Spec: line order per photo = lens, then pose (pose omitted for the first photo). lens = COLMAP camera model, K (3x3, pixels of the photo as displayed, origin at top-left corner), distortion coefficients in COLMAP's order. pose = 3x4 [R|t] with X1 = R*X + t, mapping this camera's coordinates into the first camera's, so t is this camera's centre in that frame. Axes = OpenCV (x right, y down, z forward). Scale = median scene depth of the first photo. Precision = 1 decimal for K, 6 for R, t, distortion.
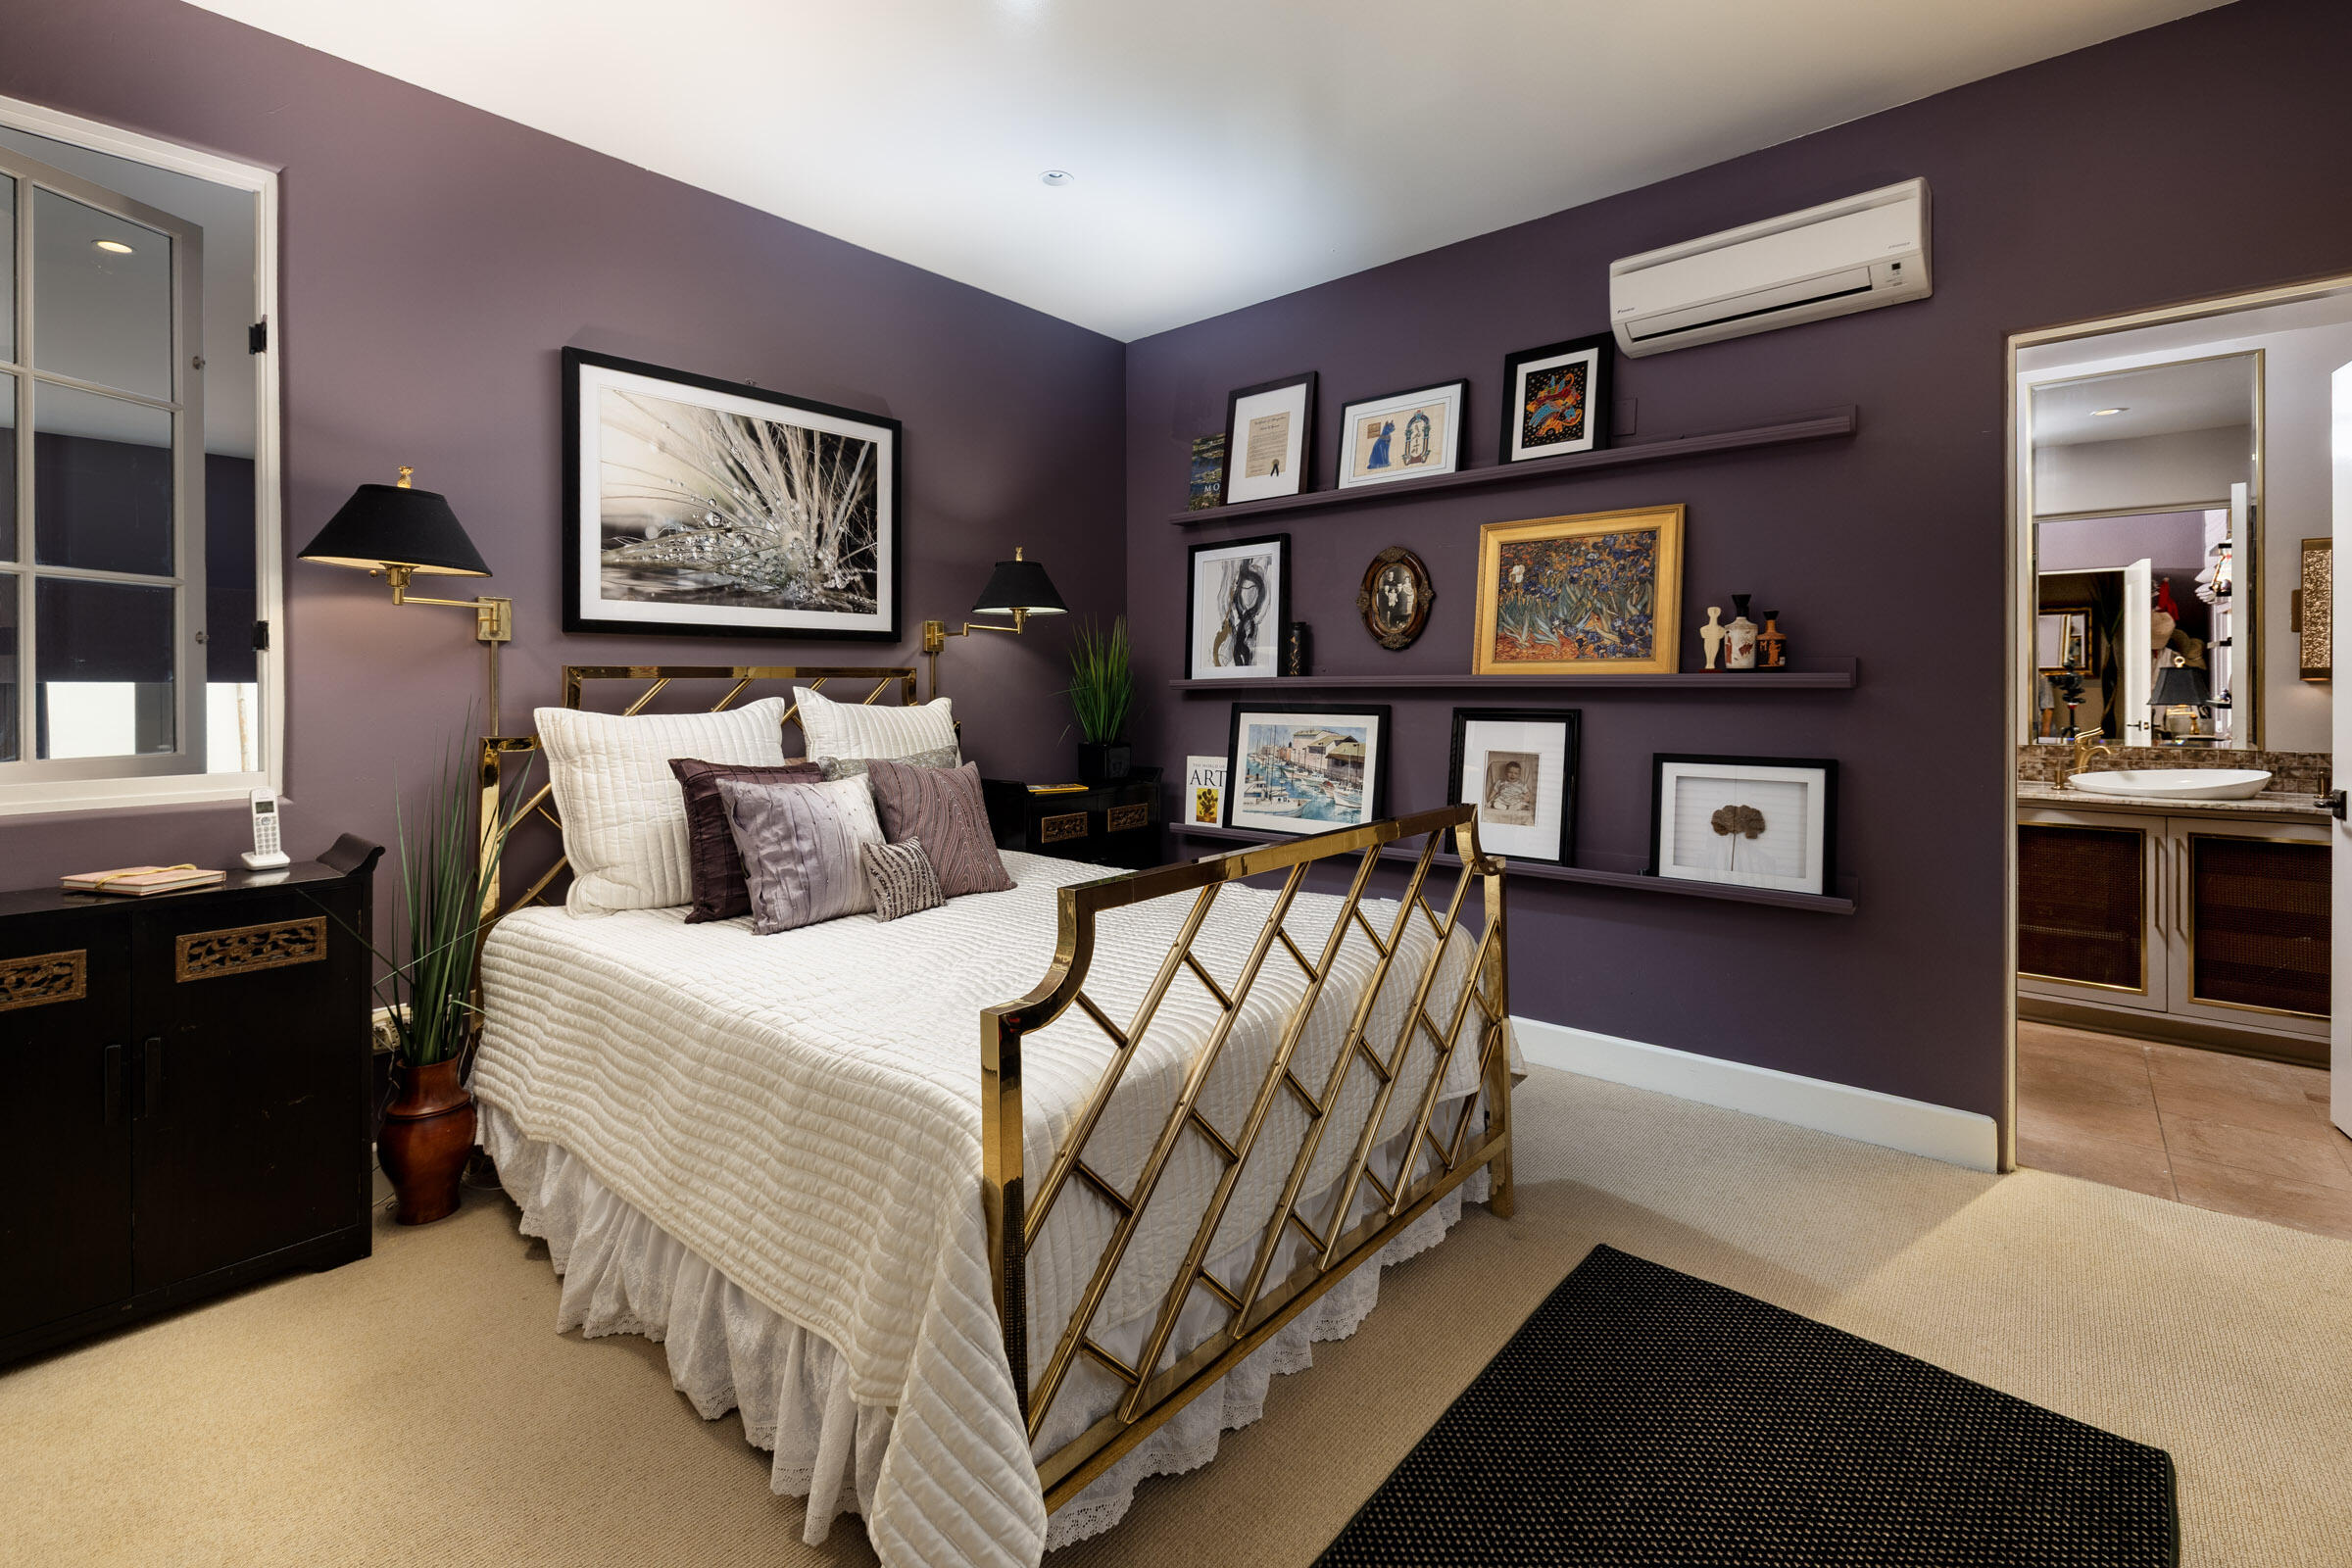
lens RADIAL K [[983.4, 0, 1182.8], [0, 983.4, 782.0], [0, 0, 1]] dist [-0.002638, 0.000405]
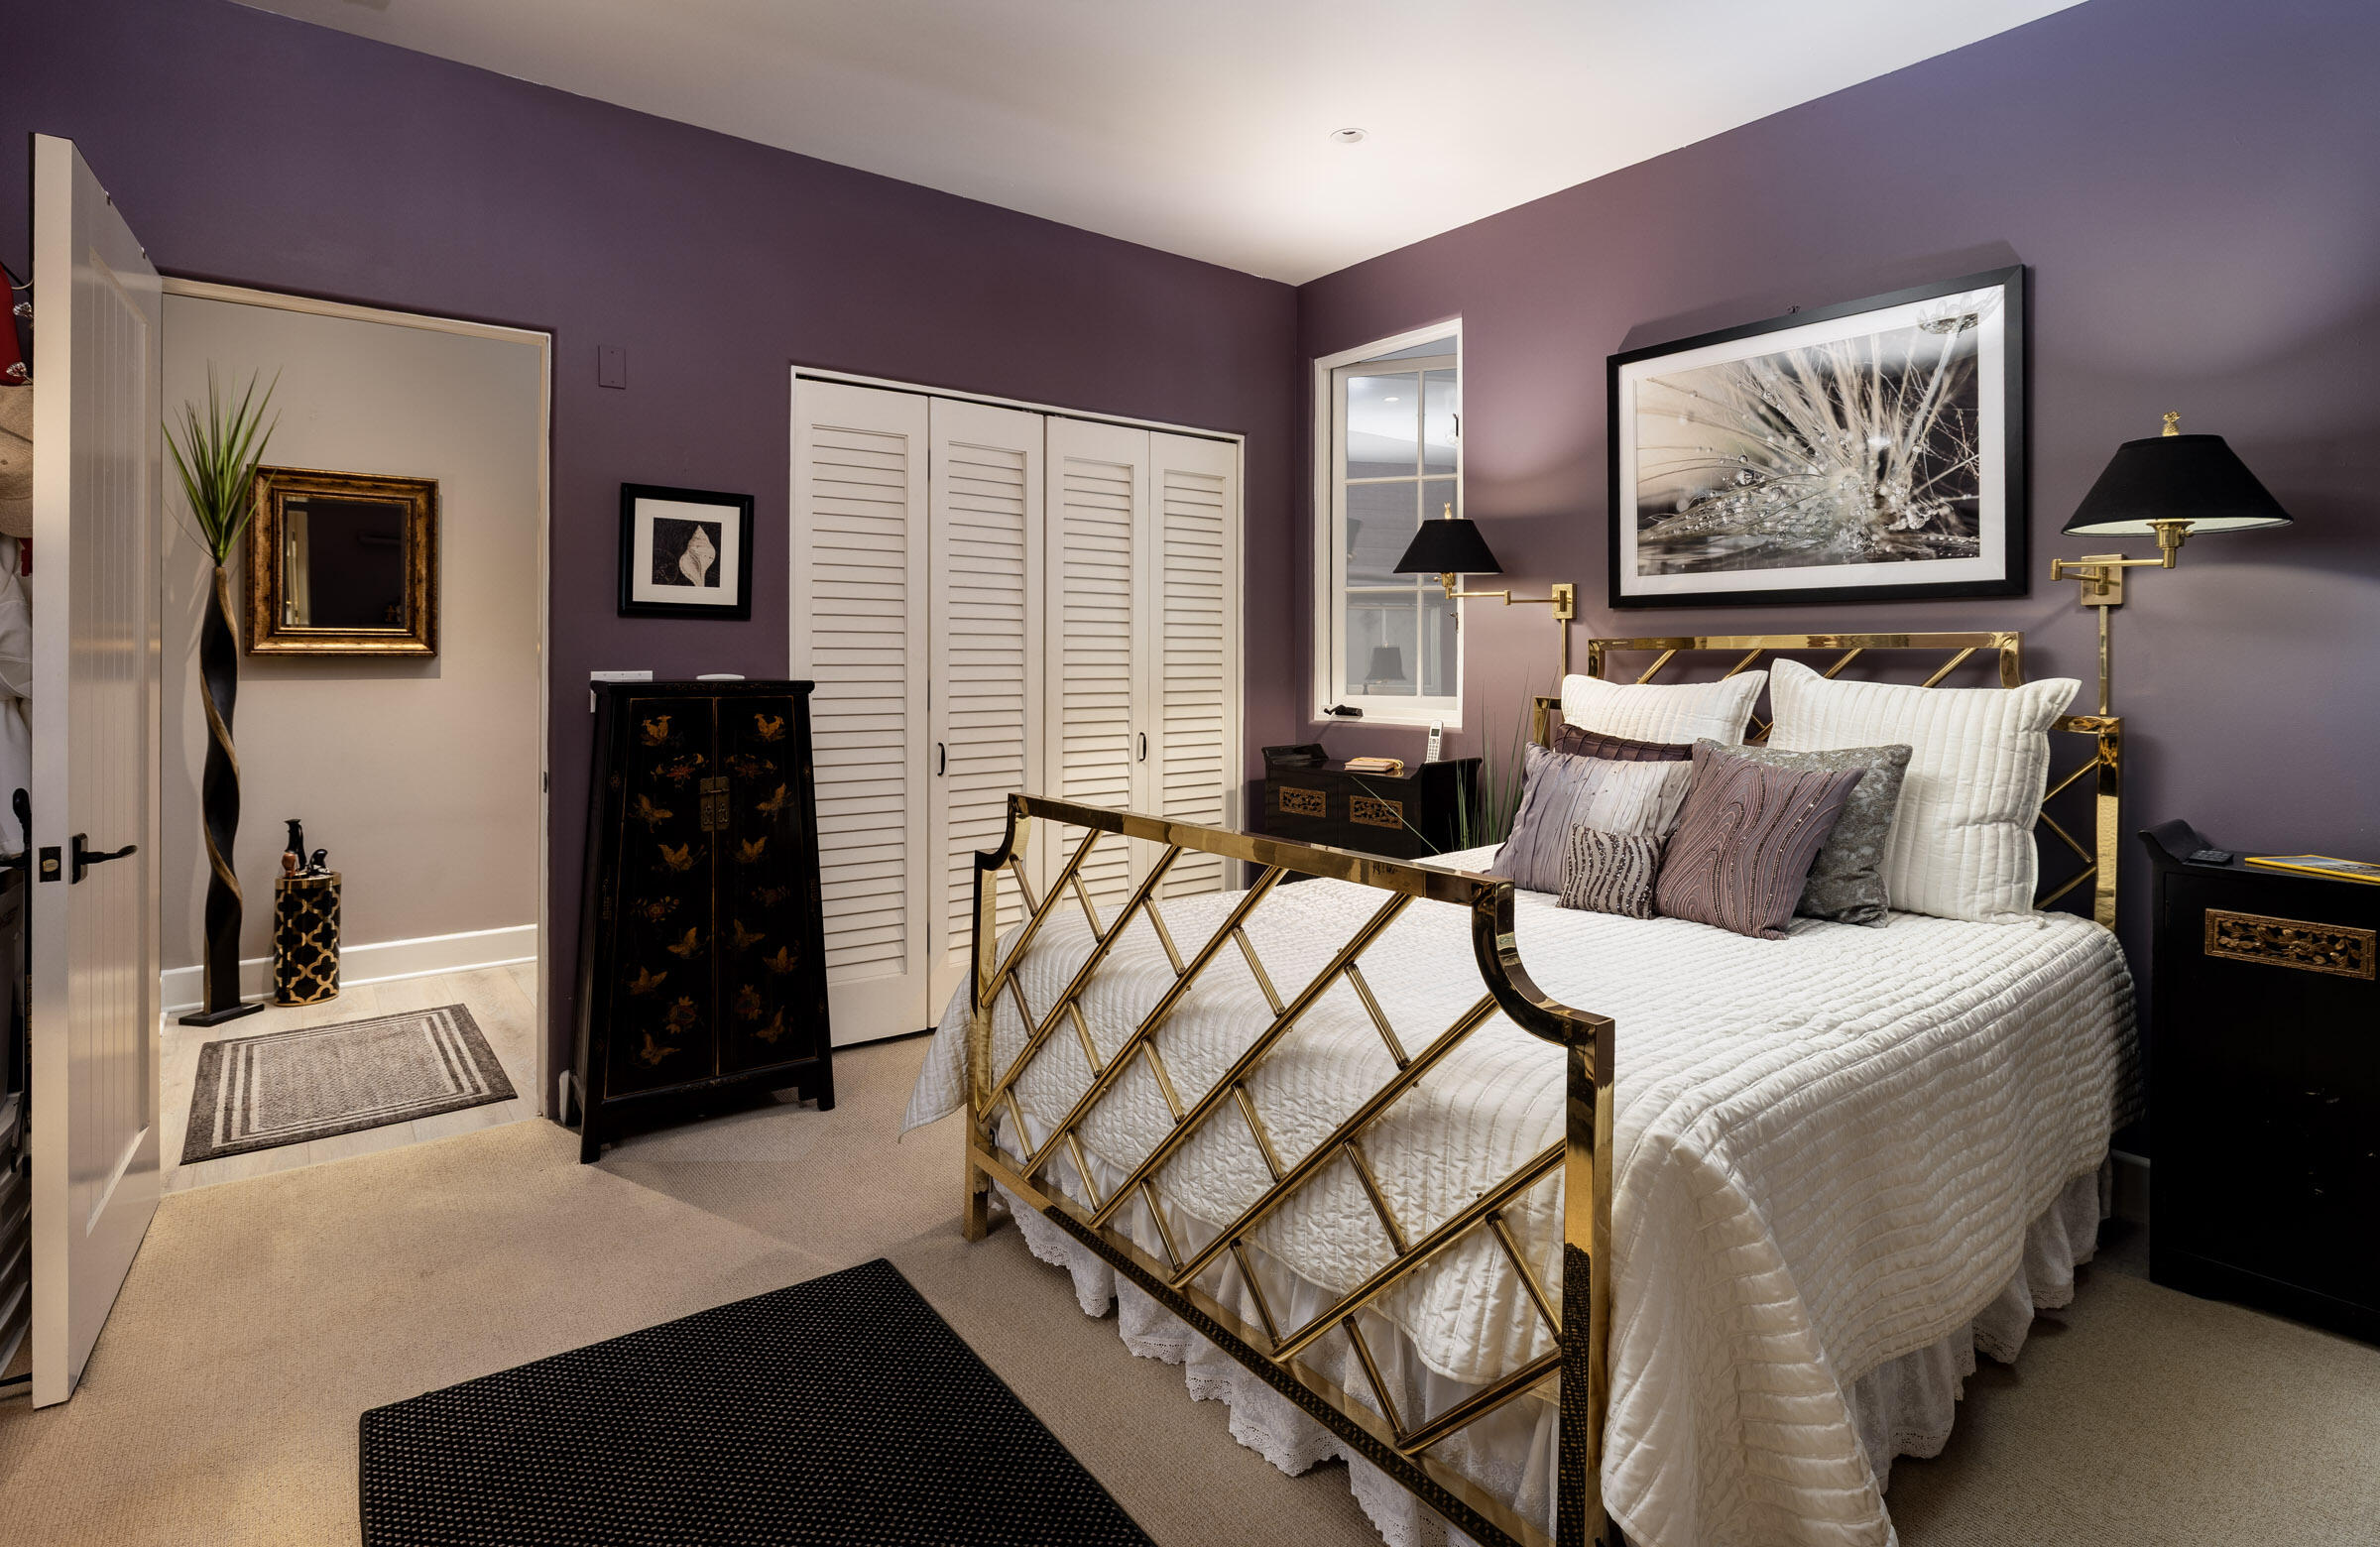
lens RADIAL K [[1173.5, 0, 1194.1], [0, 1173.5, 775.8], [0, 0, 1]] dist [-0.003543, -0.000498]
pose [[-0.187421, 0.105069, -0.976644, 0.696494], [-0.099997, 0.987057, 0.125378, -0.073420], [0.977177, 0.121160, -0.174488, 0.690951]]
